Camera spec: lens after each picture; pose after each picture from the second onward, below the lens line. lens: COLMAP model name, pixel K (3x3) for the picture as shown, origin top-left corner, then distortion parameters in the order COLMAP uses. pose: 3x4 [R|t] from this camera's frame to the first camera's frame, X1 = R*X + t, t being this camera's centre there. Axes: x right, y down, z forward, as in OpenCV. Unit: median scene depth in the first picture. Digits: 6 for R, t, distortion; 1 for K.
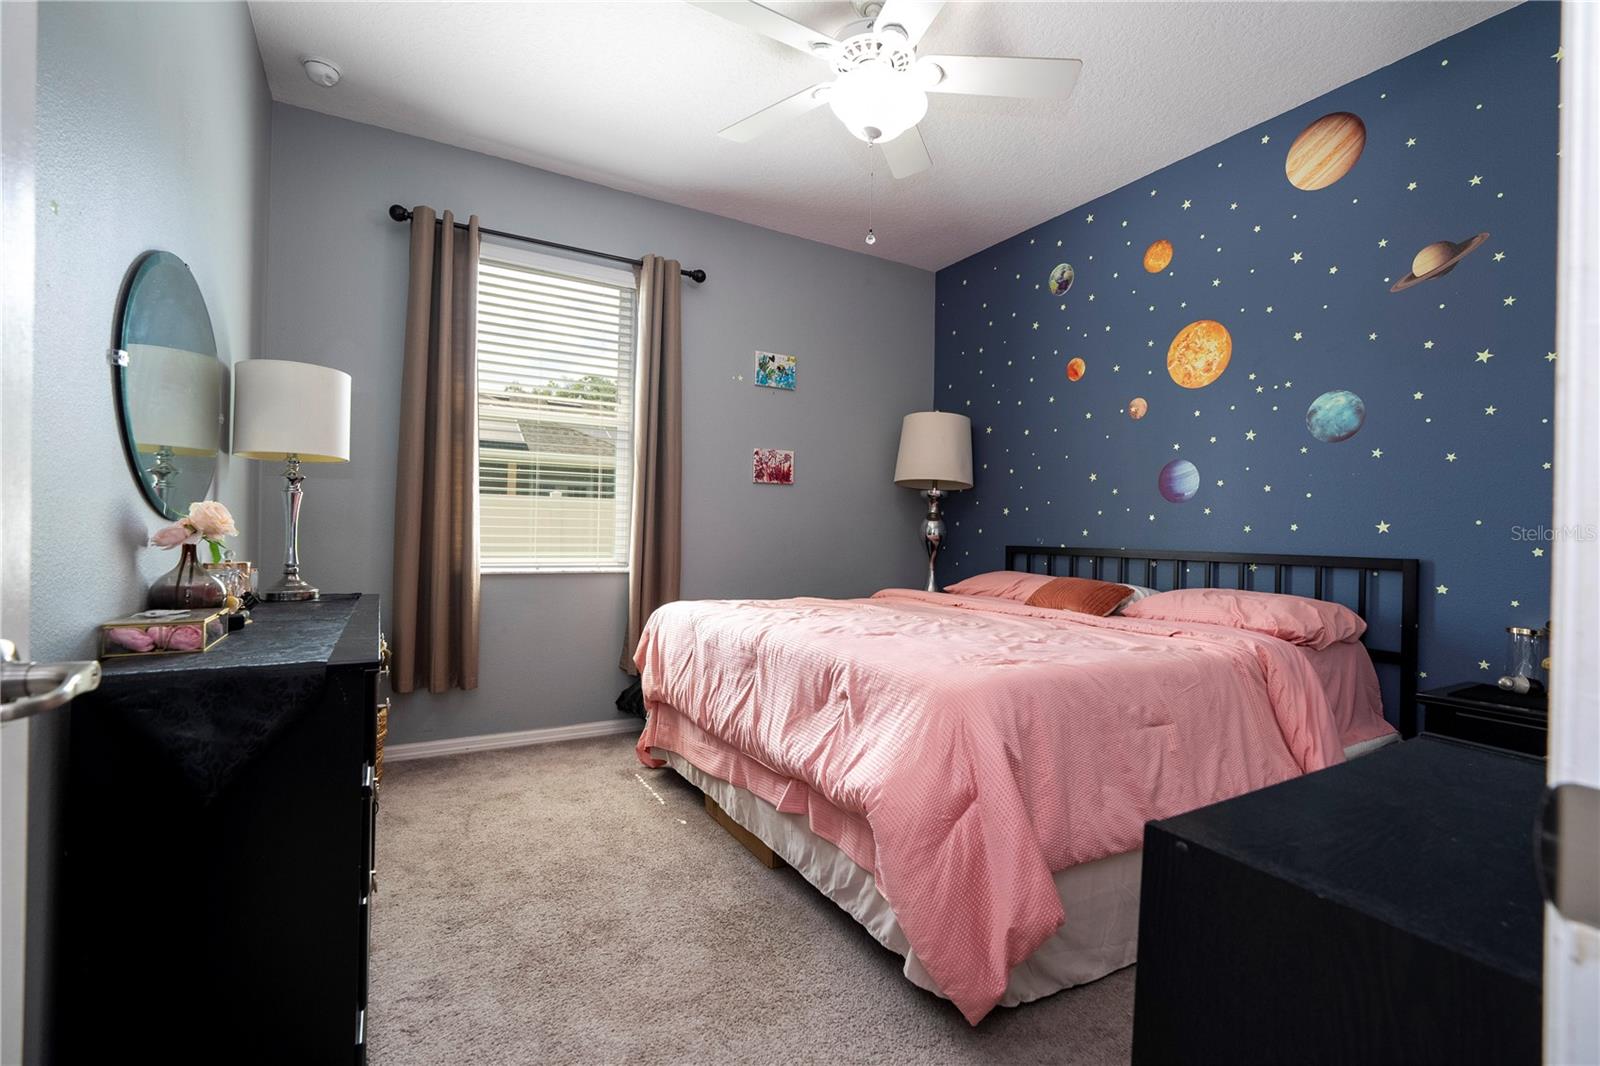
lens RADIAL K [[725.1, 0, 800.0], [0, 725.1, 533.0], [0, 0, 1]] dist [-0.001250, -0.000161]
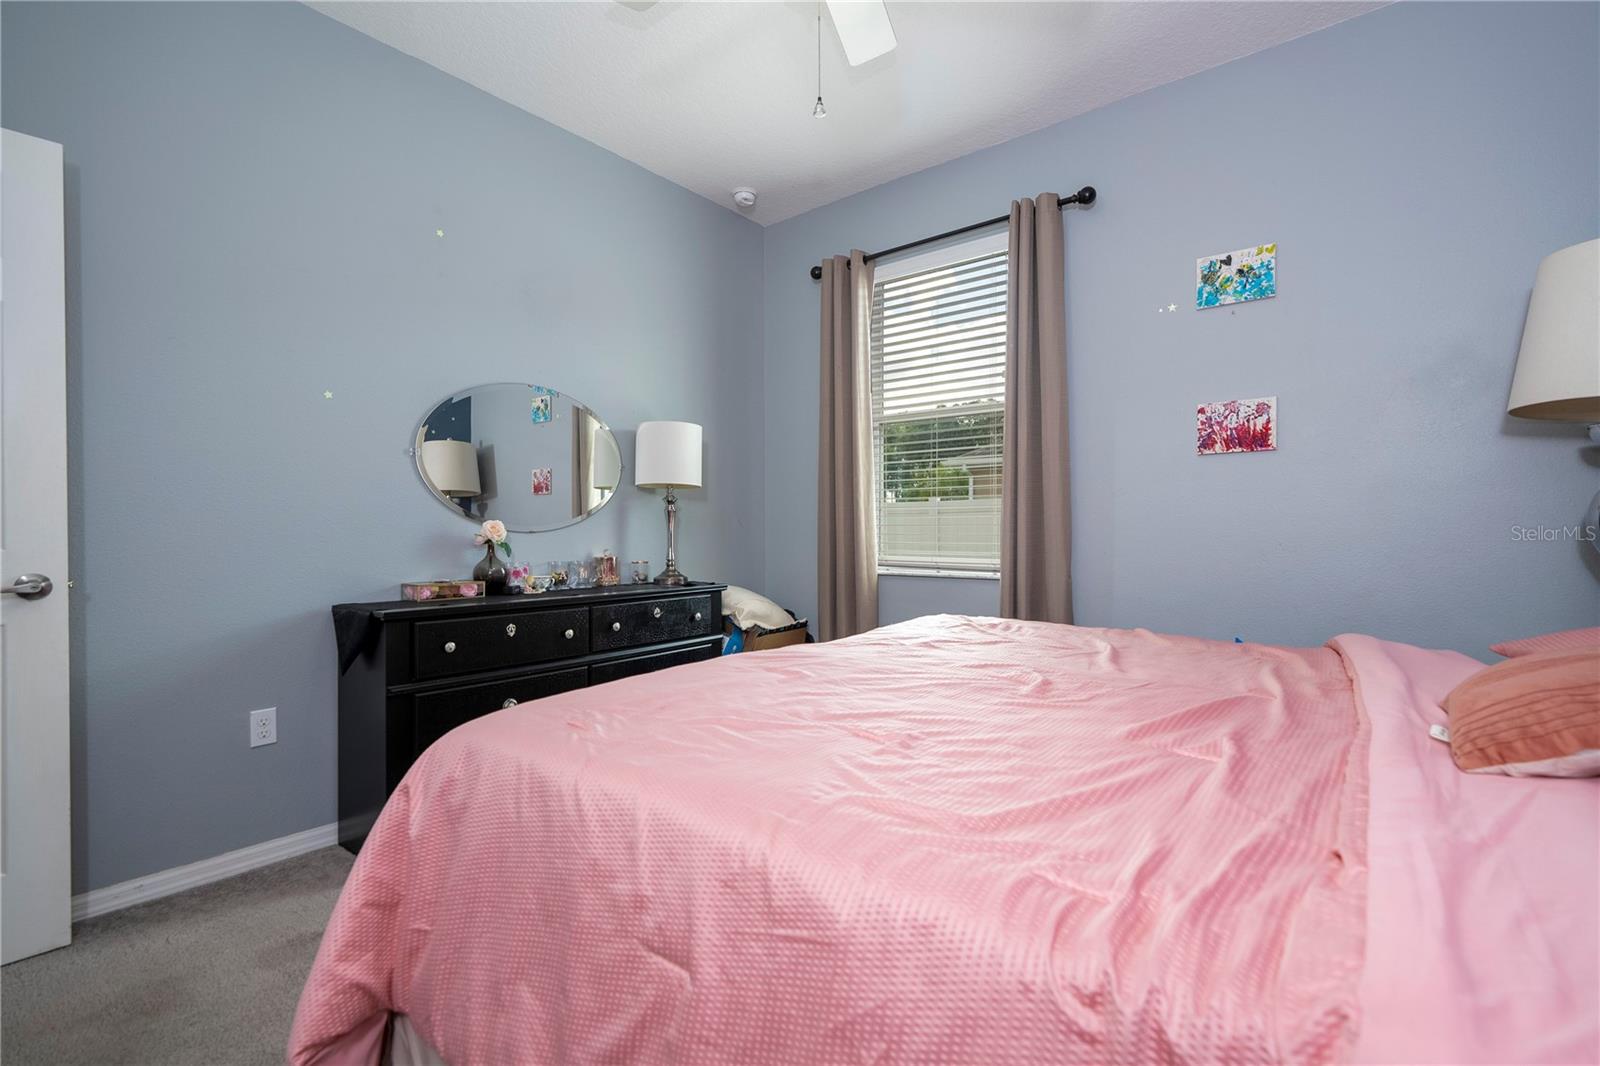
lens RADIAL K [[725.1, 0, 800.0], [0, 725.1, 533.0], [0, 0, 1]] dist [-0.001250, -0.000161]
pose [[0.355856, -0.018186, -0.934364, 0.387189], [0.010902, 0.999823, -0.015308, 0.007467], [0.934477, -0.004739, 0.355991, 0.374757]]
